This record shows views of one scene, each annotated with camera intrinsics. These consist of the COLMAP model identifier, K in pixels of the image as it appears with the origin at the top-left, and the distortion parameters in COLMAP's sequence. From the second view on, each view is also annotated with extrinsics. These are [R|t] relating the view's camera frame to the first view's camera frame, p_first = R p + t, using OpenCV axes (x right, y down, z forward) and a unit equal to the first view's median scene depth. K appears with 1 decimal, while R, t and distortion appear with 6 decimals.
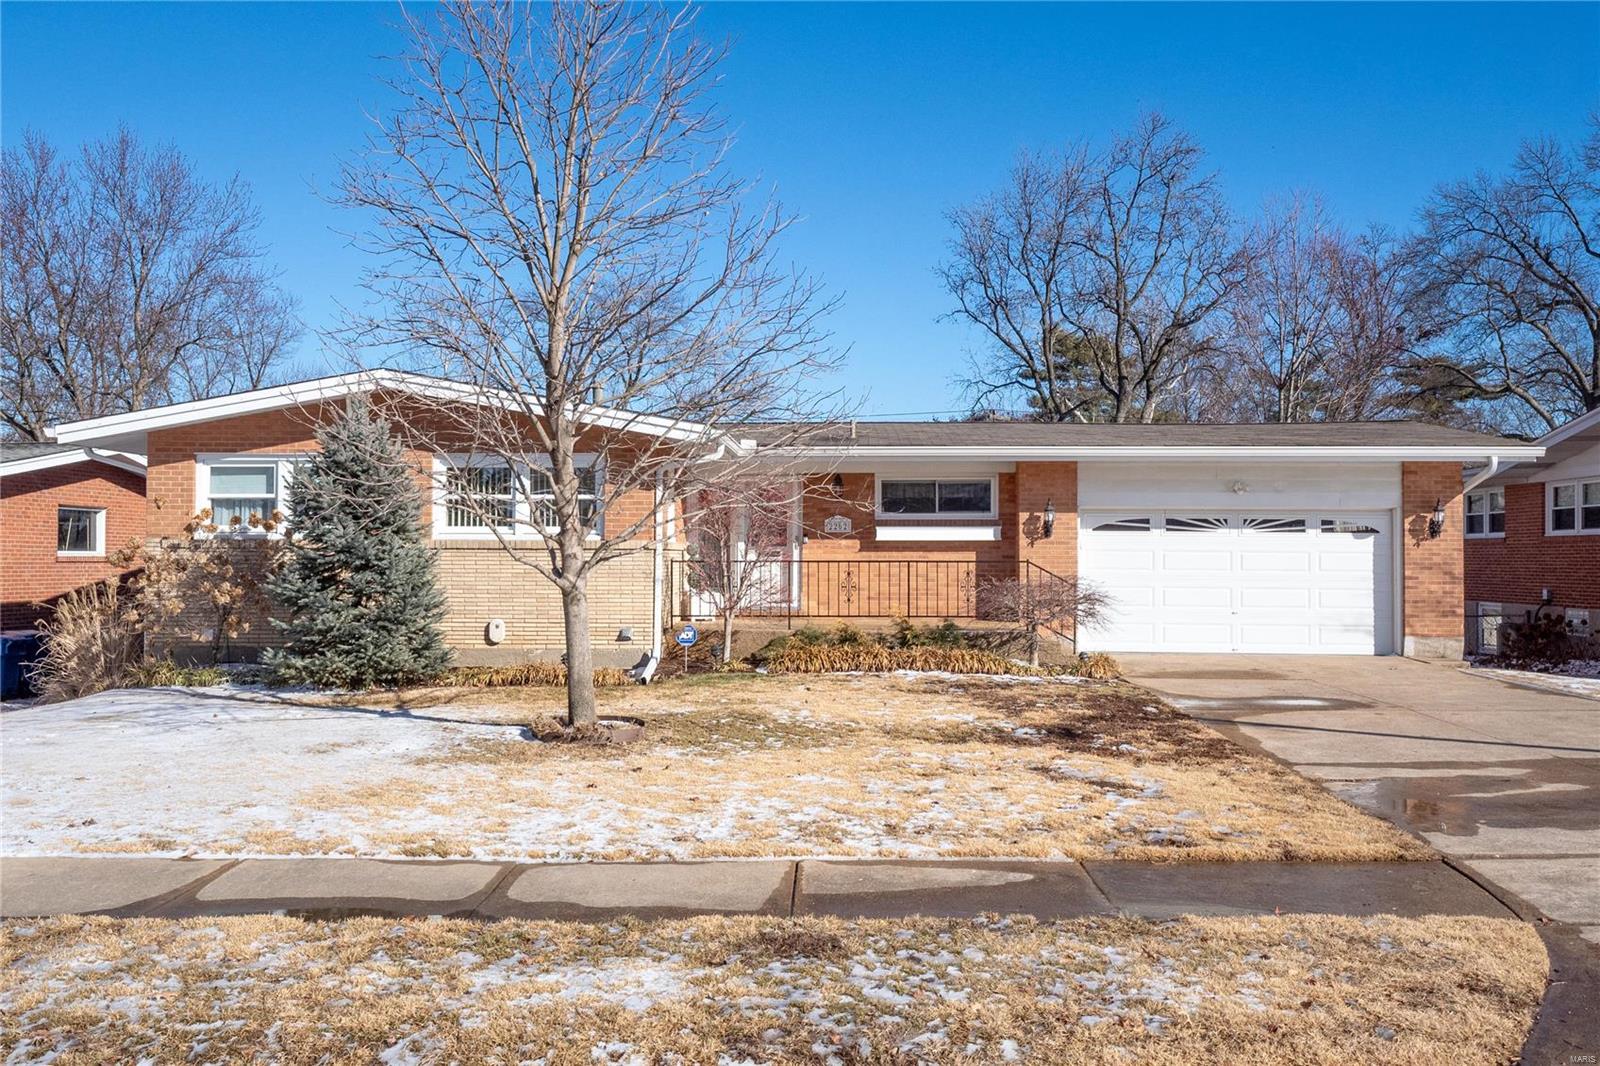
lens RADIAL K [[1385.5, 0, 802.7], [0, 1385.5, 527.8], [0, 0, 1]] dist [0.036851, -0.002247]
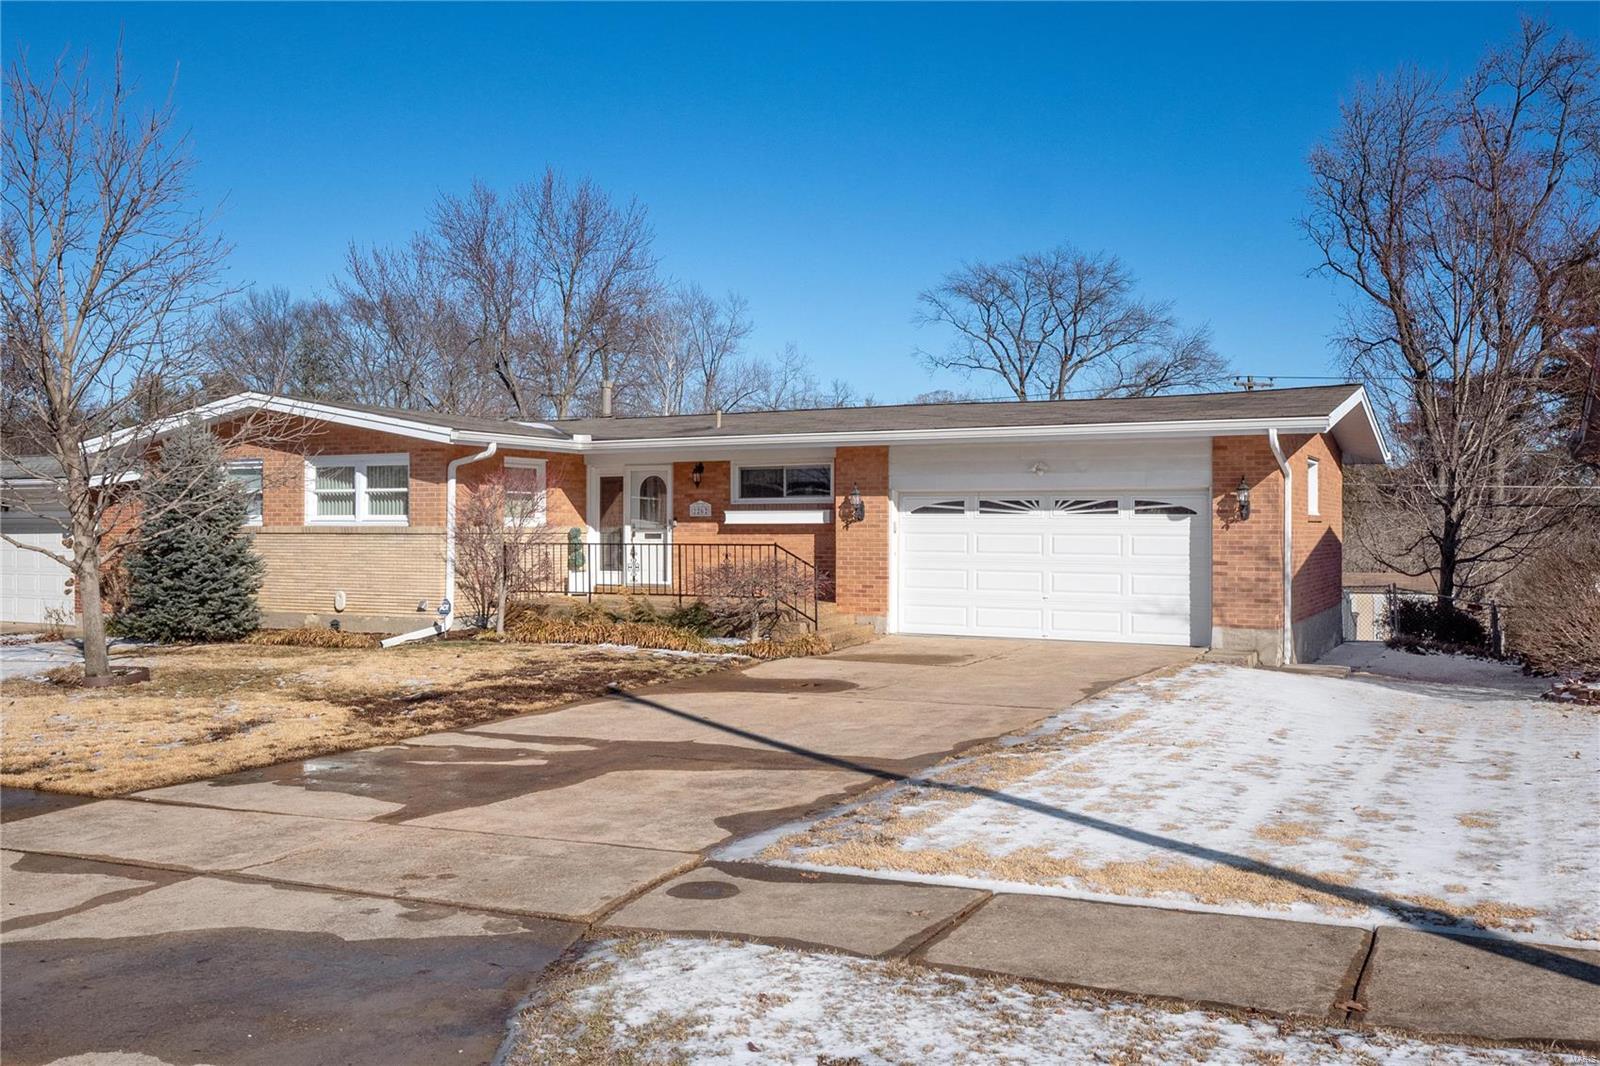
lens RADIAL K [[1385.5, 0, 794.5], [0, 1385.5, 541.0], [0, 0, 1]] dist [0.036851, -0.002247]
pose [[0.912740, 0.001890, -0.408537, 0.547543], [0.009005, 0.999653, 0.024743, -0.003644], [0.408442, -0.026262, 0.912407, 0.050479]]
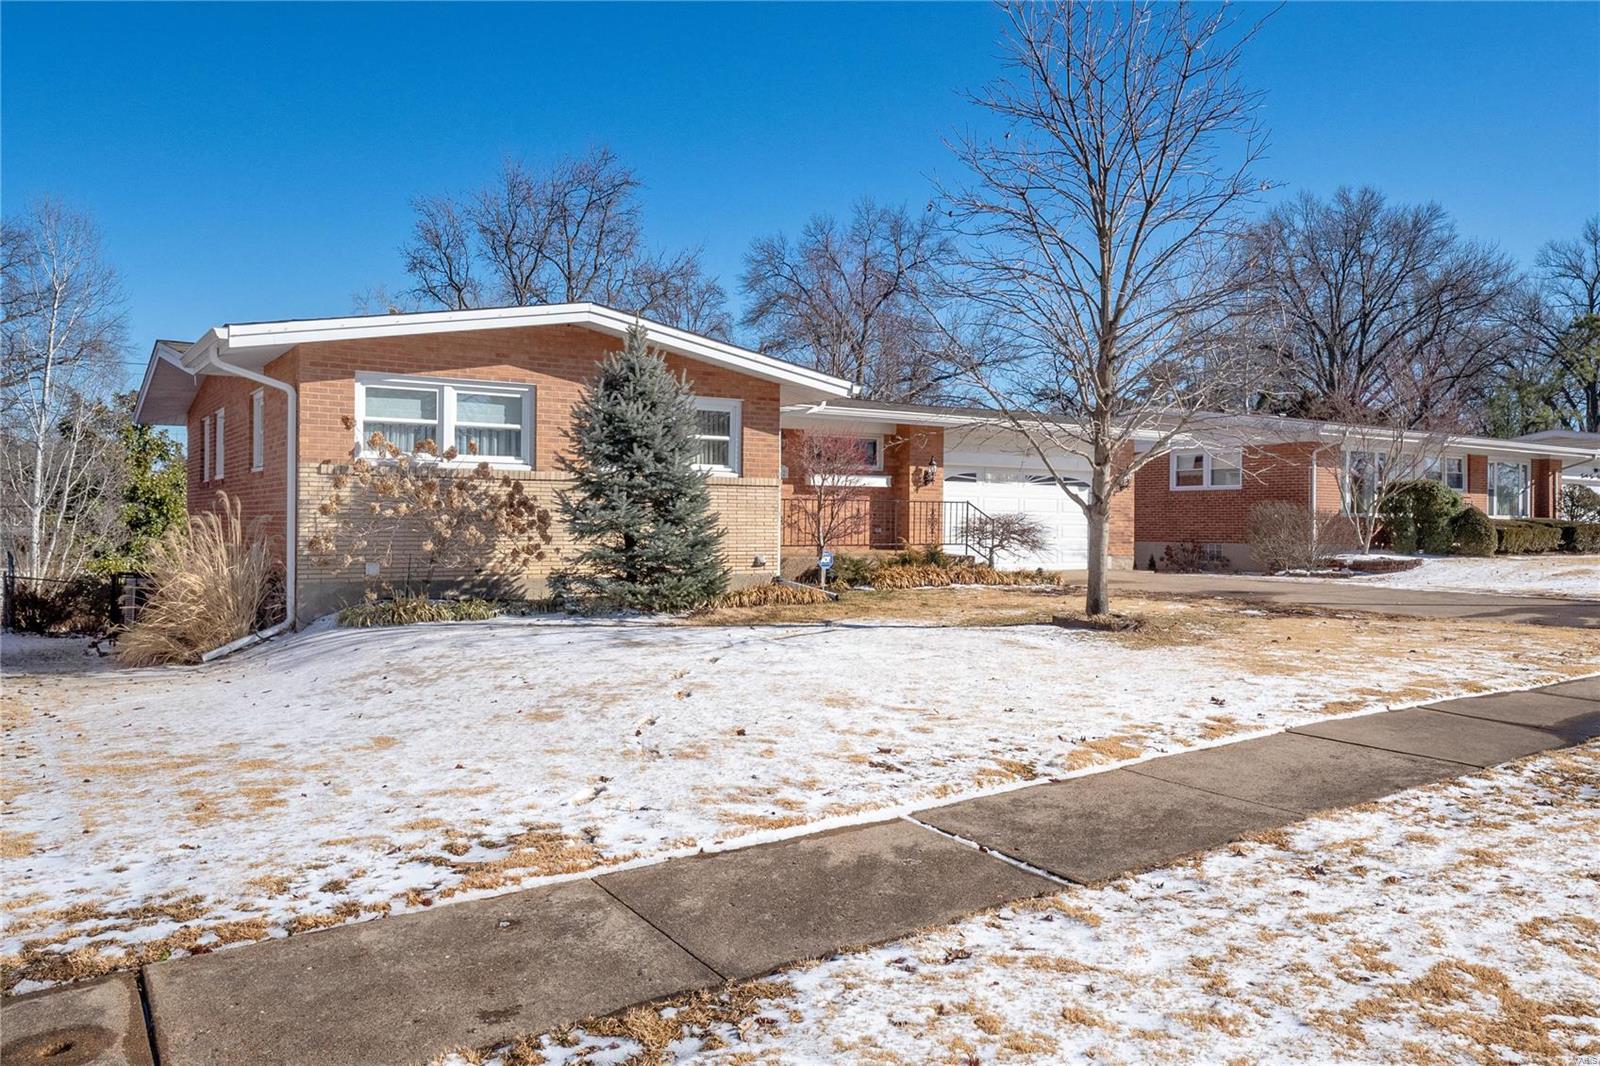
lens RADIAL K [[1180.8, 0, 790.9], [0, 1180.8, 528.3], [0, 0, 1]] dist [-0.000788, 0.000354]
pose [[0.808831, -0.000617, 0.588041, -0.577693], [-0.014613, 0.999670, 0.021148, 0.025504], [-0.587860, -0.025698, 0.808555, 0.177252]]
